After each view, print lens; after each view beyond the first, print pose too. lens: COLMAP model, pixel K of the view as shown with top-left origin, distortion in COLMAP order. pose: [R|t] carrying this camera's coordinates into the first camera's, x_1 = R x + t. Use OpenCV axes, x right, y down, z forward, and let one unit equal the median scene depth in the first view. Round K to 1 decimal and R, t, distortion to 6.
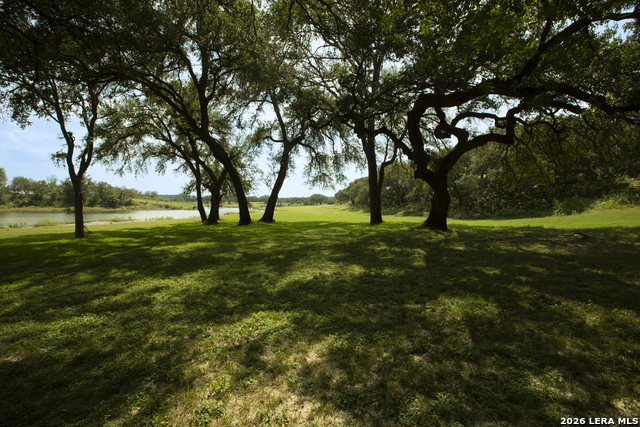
lens RADIAL K [[293.0, 0, 320.0], [0, 293.0, 215.7], [0, 0, 1]] dist [-0.044535, 0.016490]
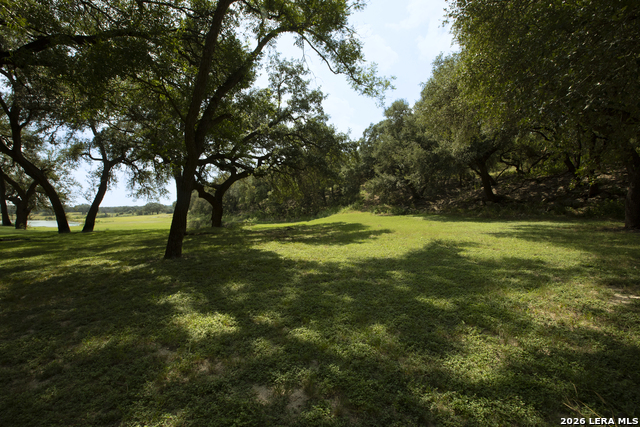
lens RADIAL K [[293.0, 0, 320.0], [0, 293.0, 215.7], [0, 0, 1]] dist [-0.044535, 0.016490]
pose [[0.873731, -0.024287, 0.485803, 0.053608], [0.036914, 0.999183, -0.016438, 0.009701], [-0.485007, 0.032295, 0.873913, -0.317930]]
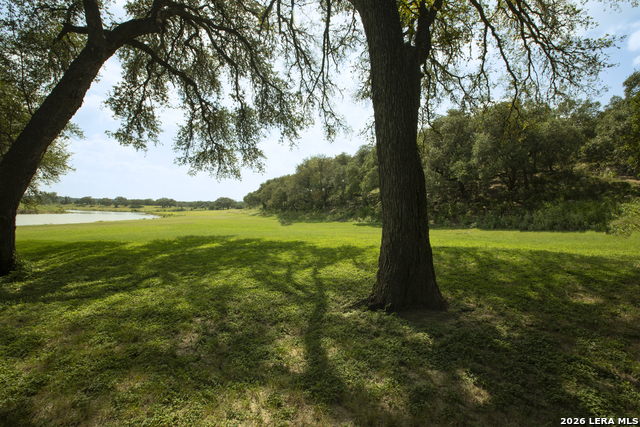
lens RADIAL K [[293.0, 0, 320.0], [0, 293.0, 215.7], [0, 0, 1]] dist [-0.044535, 0.016490]
pose [[0.953914, 0.002660, 0.300067, 0.031629], [0.002713, 0.999843, -0.017488, -0.008619], [-0.300067, 0.017496, 0.953758, 0.470762]]
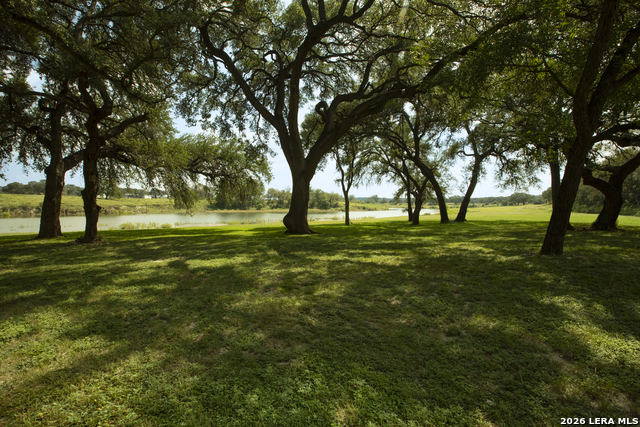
lens RADIAL K [[293.0, 0, 320.0], [0, 293.0, 215.7], [0, 0, 1]] dist [-0.044535, 0.016490]
pose [[0.814429, 0.007942, -0.580209, 0.045094], [-0.010178, 0.999948, -0.000599, 0.009401], [0.580174, 0.006394, 0.814467, -0.319329]]
